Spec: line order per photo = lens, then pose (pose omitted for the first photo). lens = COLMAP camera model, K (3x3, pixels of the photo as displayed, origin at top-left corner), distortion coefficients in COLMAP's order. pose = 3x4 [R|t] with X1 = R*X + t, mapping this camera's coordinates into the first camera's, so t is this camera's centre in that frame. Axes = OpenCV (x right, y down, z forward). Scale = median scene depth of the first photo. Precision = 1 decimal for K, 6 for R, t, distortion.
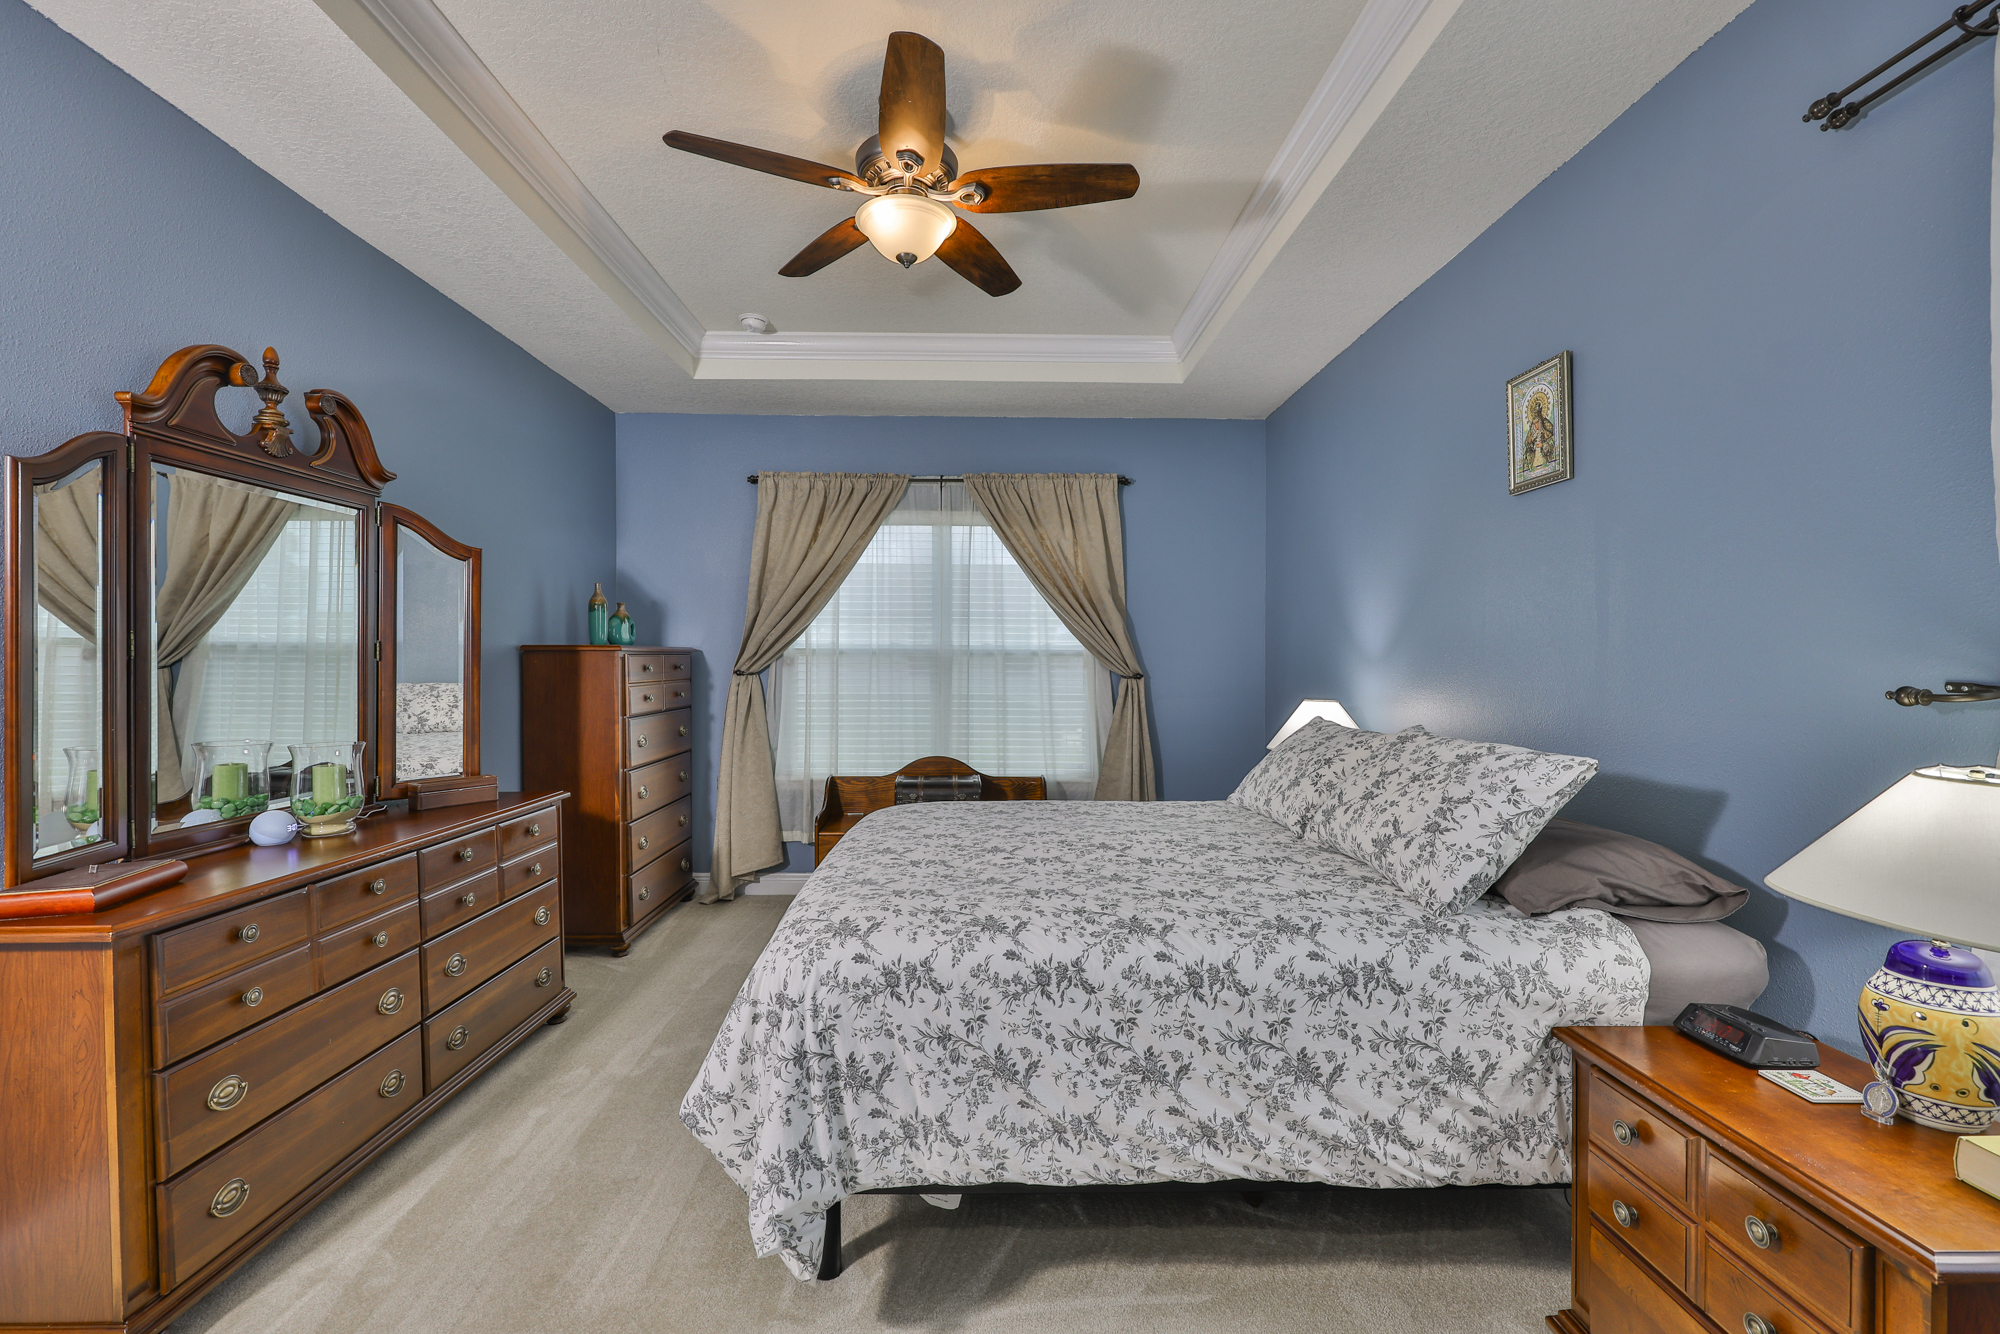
lens RADIAL K [[844.9, 0, 993.3], [0, 844.9, 665.3], [0, 0, 1]] dist [0.000856, 0.000613]
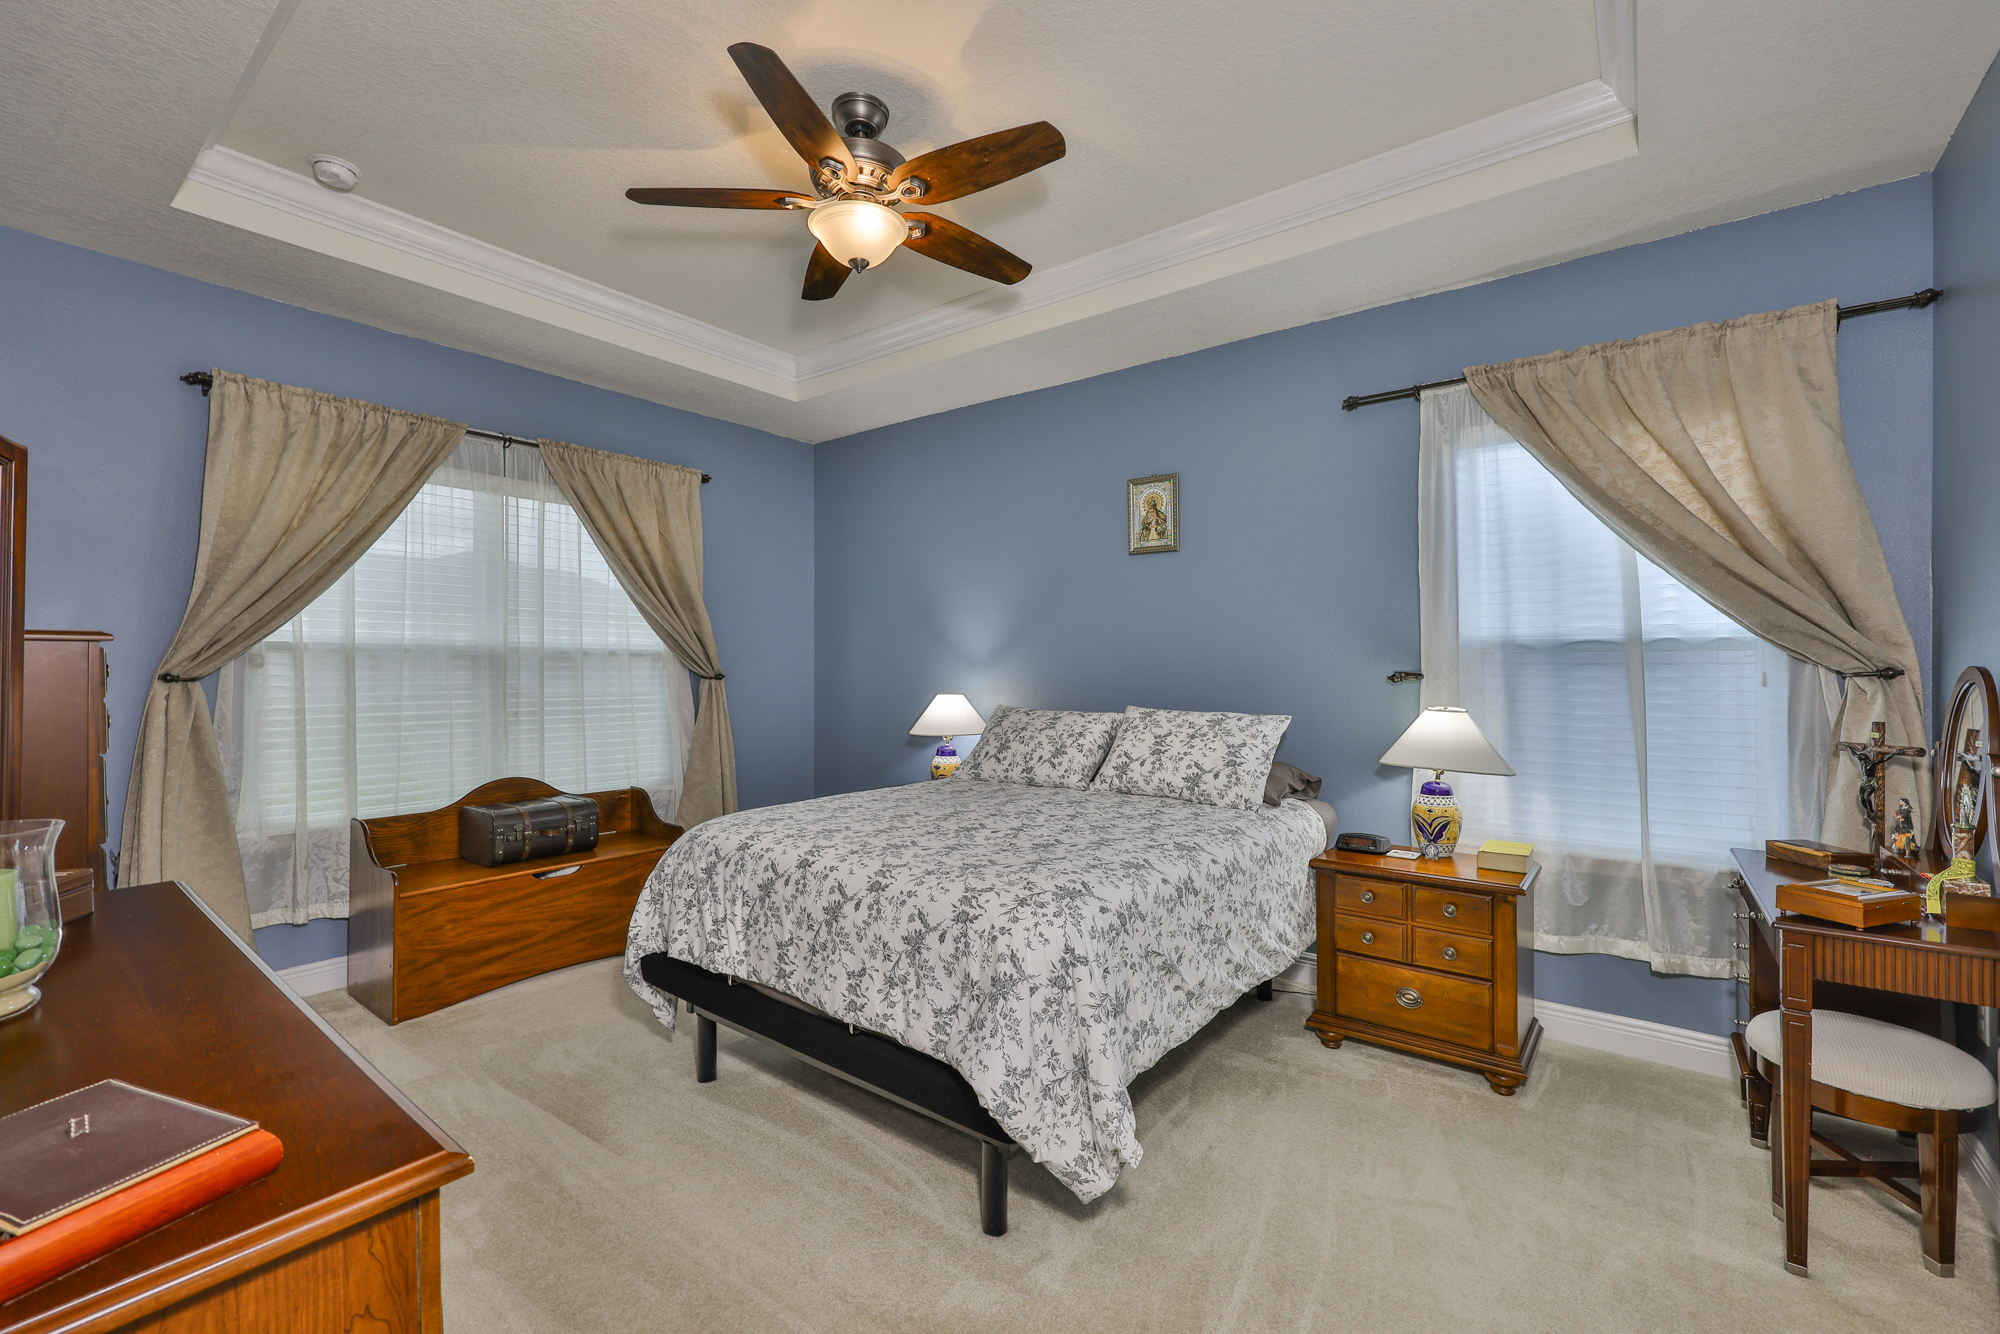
lens RADIAL K [[844.9, 0, 993.3], [0, 844.9, 665.3], [0, 0, 1]] dist [0.000856, 0.000613]
pose [[0.629434, -0.003189, 0.777047, -0.404885], [0.001939, 0.999995, 0.002533, -0.002457], [-0.777051, -0.000088, 0.629437, 0.123510]]
